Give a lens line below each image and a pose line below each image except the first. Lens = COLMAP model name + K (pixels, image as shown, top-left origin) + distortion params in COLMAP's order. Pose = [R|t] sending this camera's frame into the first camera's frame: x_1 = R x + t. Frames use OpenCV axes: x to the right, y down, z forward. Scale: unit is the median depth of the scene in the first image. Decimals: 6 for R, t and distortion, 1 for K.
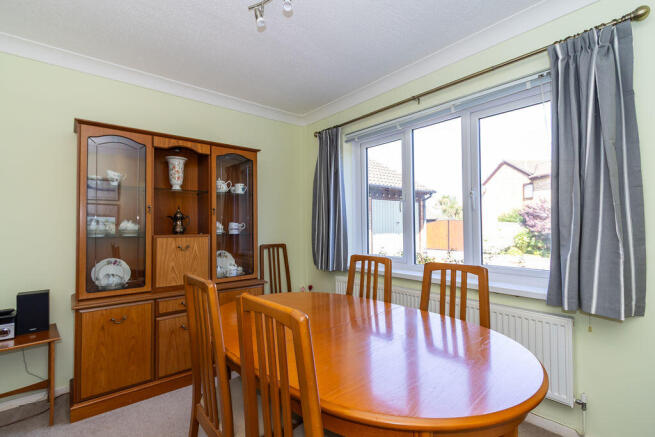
lens RADIAL K [[295.9, 0, 330.3], [0, 295.9, 217.9], [0, 0, 1]] dist [0.001126, -0.000213]
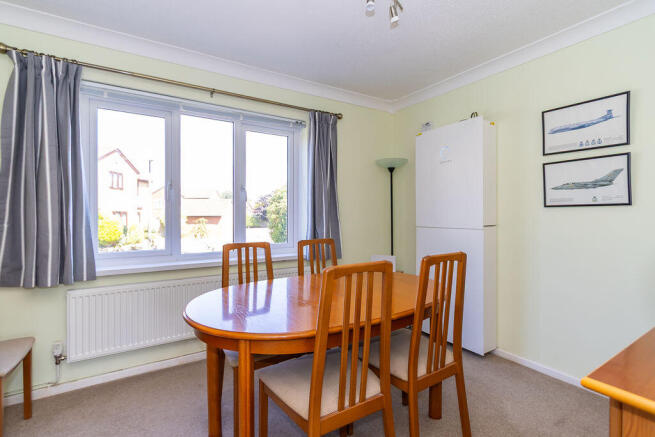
lens RADIAL K [[295.9, 0, 330.3], [0, 295.9, 217.9], [0, 0, 1]] dist [0.001126, -0.000213]
pose [[0.176968, -0.006521, 0.984195, -0.845225], [-0.023934, 0.999654, 0.010927, 0.020959], [-0.983926, -0.025490, 0.176751, 0.515663]]
